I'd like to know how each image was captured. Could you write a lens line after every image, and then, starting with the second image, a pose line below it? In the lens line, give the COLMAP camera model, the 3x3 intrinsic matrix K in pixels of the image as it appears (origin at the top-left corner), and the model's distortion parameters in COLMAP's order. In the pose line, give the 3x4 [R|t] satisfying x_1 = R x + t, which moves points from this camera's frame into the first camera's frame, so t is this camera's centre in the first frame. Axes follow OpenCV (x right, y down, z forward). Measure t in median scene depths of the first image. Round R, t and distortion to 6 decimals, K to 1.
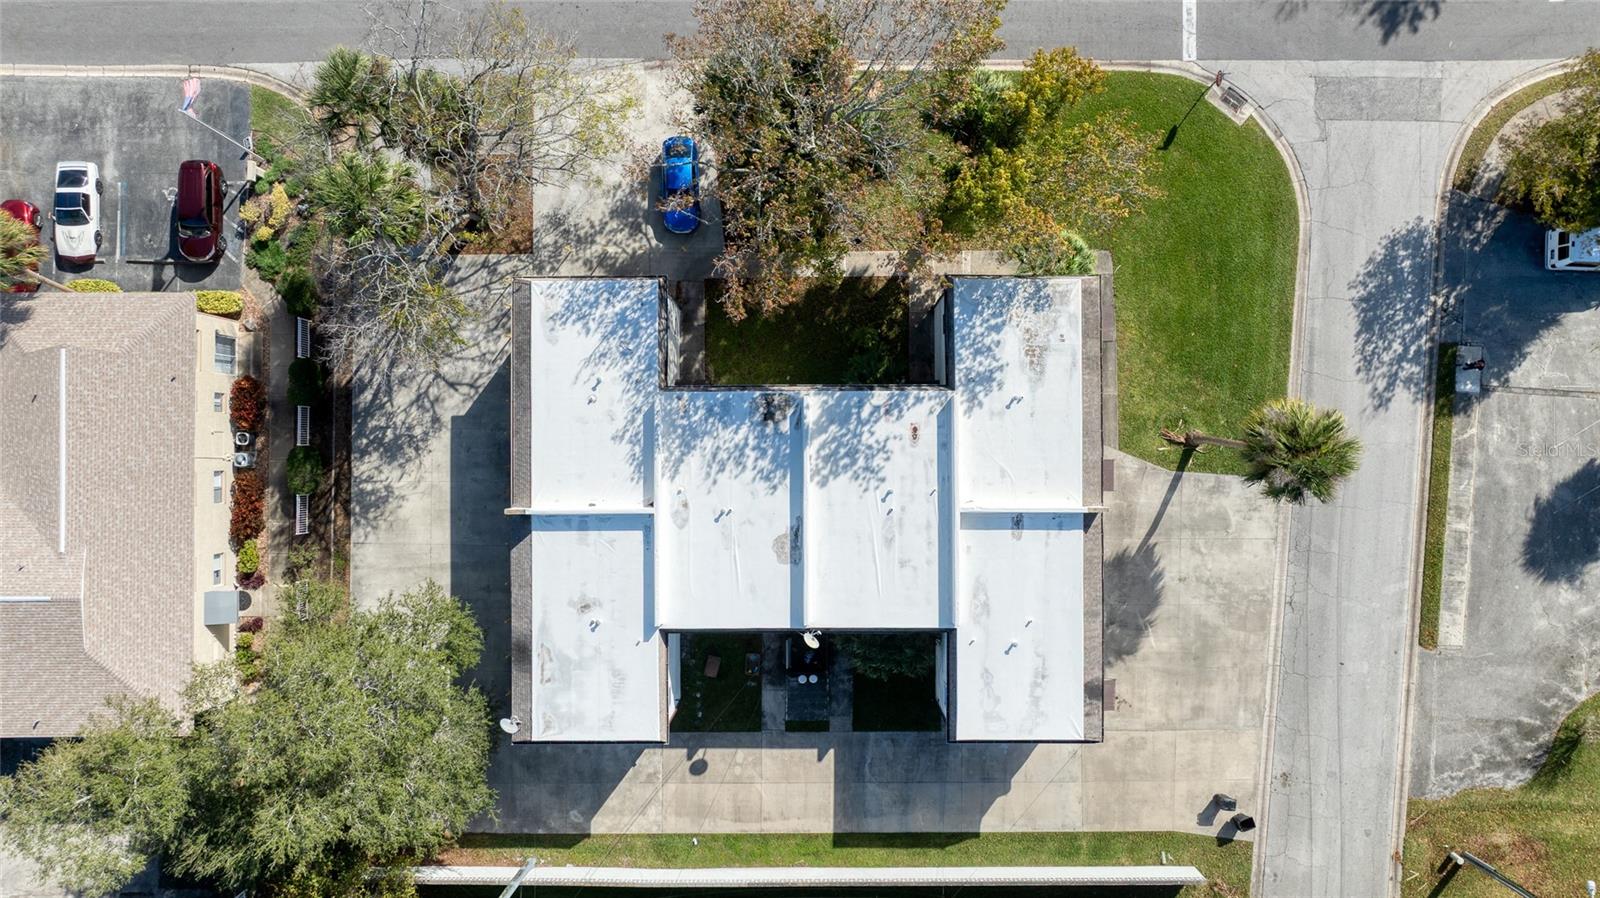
lens RADIAL K [[1128.2, 0, 800.0], [0, 1128.2, 449.0], [0, 0, 1]] dist [-0.027092, 0.004295]
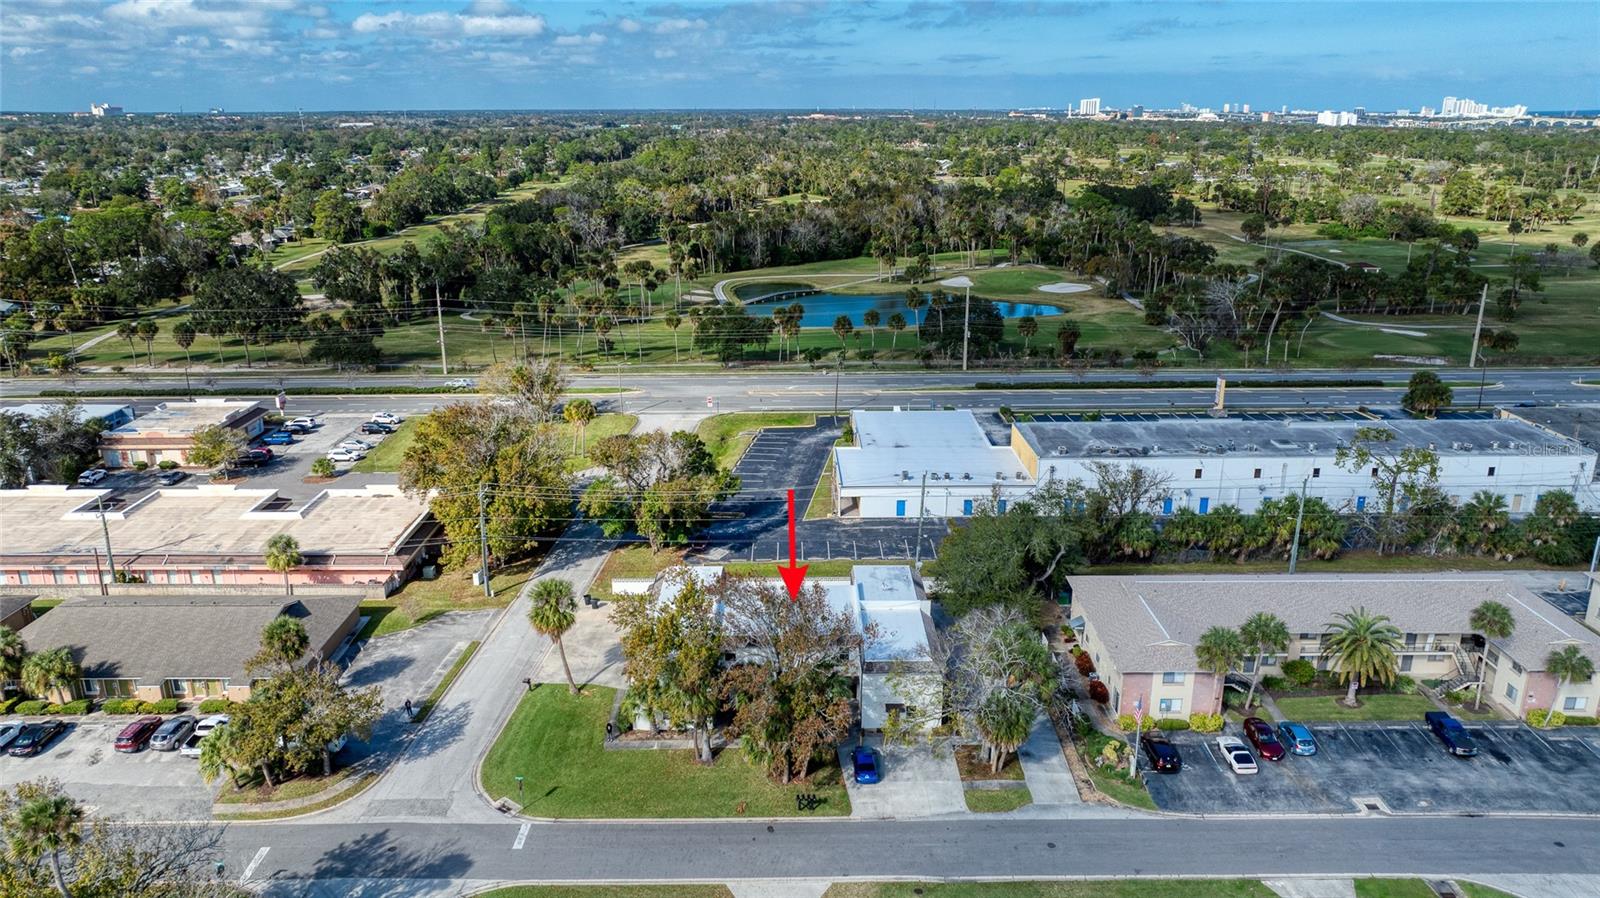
lens RADIAL K [[1128.2, 0, 800.0], [0, 1128.2, 449.0], [0, 0, 1]] dist [-0.027092, 0.004295]
pose [[-0.999766, 0.018285, 0.011587, -0.048466], [0.005669, -0.295412, 0.955353, -1.647491], [0.020891, 0.955195, 0.295239, 0.084946]]
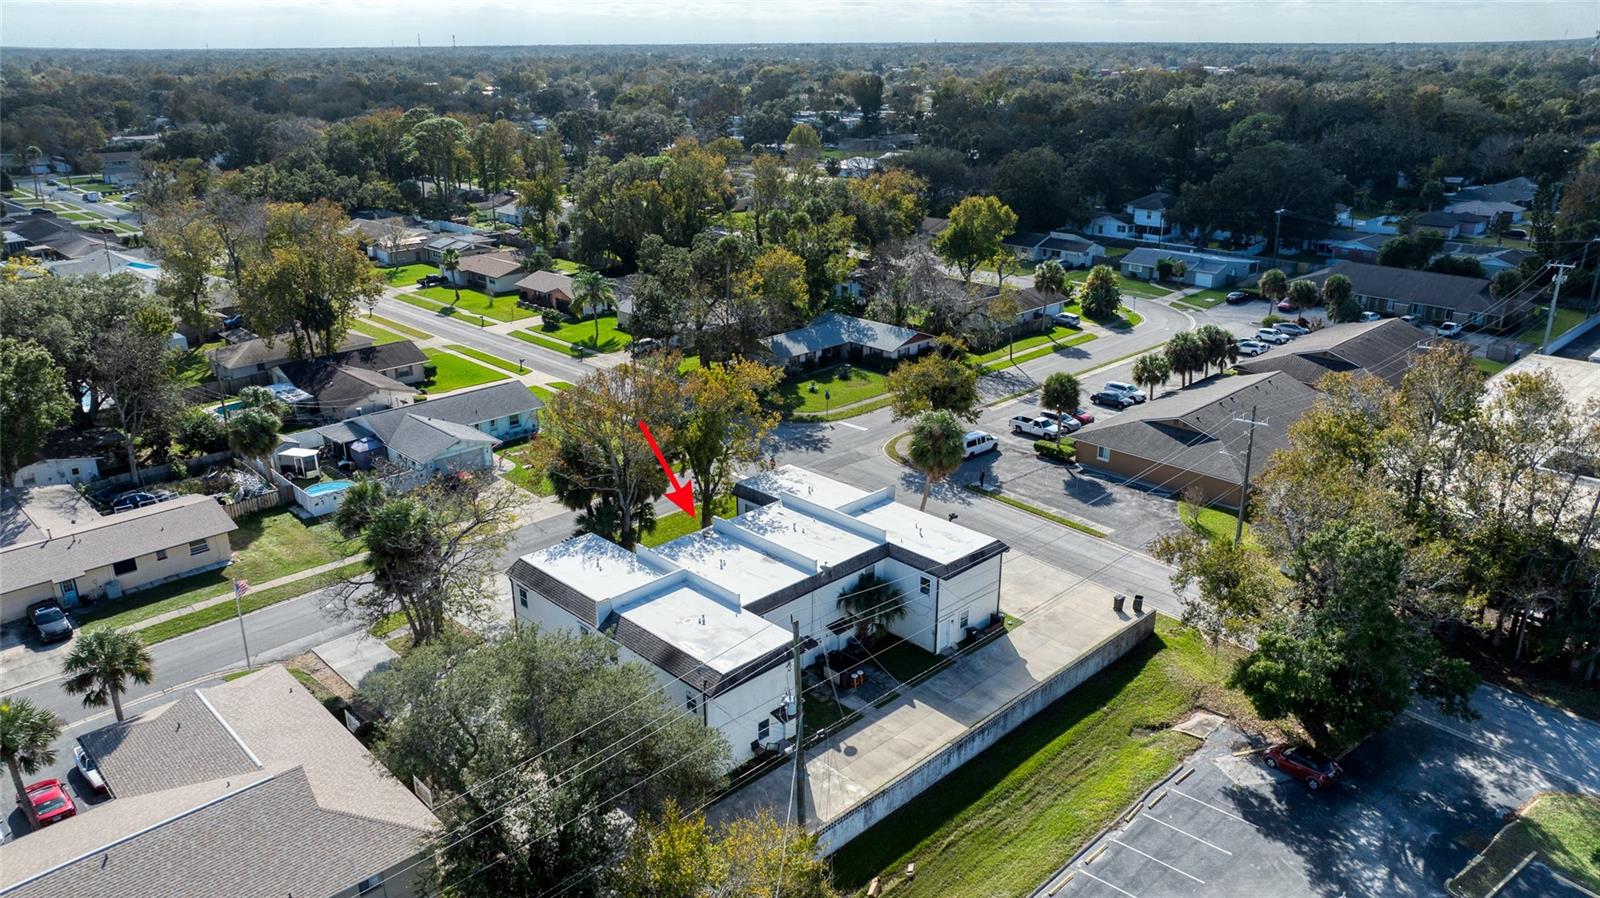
lens RADIAL K [[1128.2, 0, 800.0], [0, 1128.2, 449.0], [0, 0, 1]] dist [-0.027092, 0.004295]
pose [[0.719507, -0.218586, 0.659189, -0.813921], [0.694397, 0.241576, -0.677830, 0.951153], [-0.011080, 0.945442, 0.325601, 0.346768]]
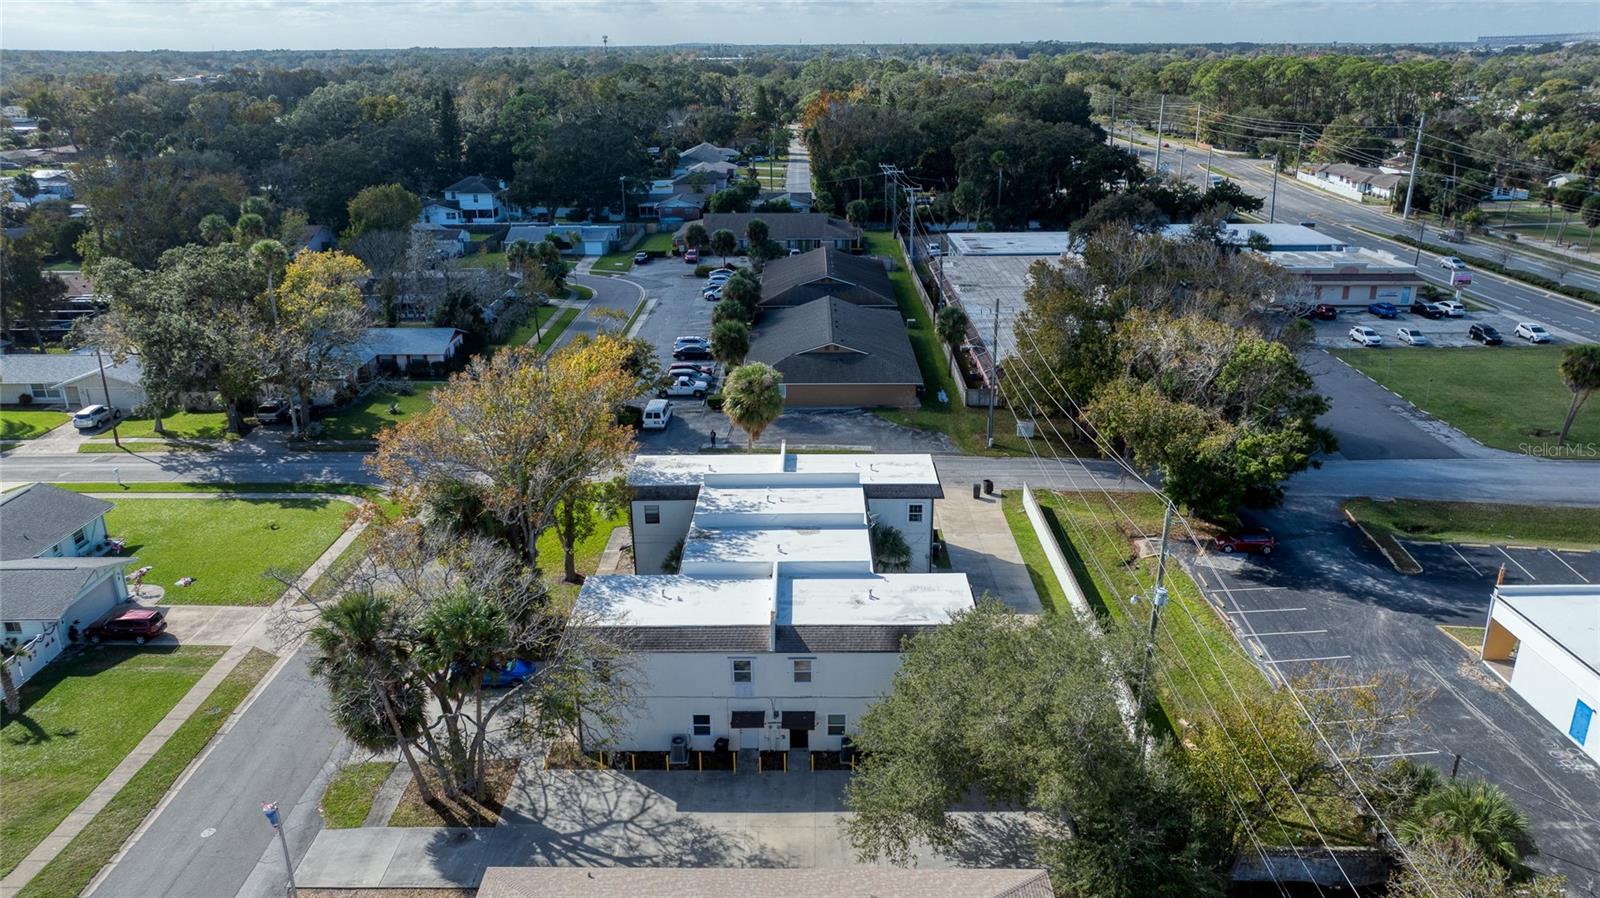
lens RADIAL K [[1128.2, 0, 800.0], [0, 1128.2, 449.0], [0, 0, 1]] dist [-0.027092, 0.004295]
pose [[0.011573, -0.318051, 0.948003, -1.104044], [0.999920, -0.001111, -0.012579, 0.084975], [0.005054, 0.948073, 0.318013, 0.432793]]
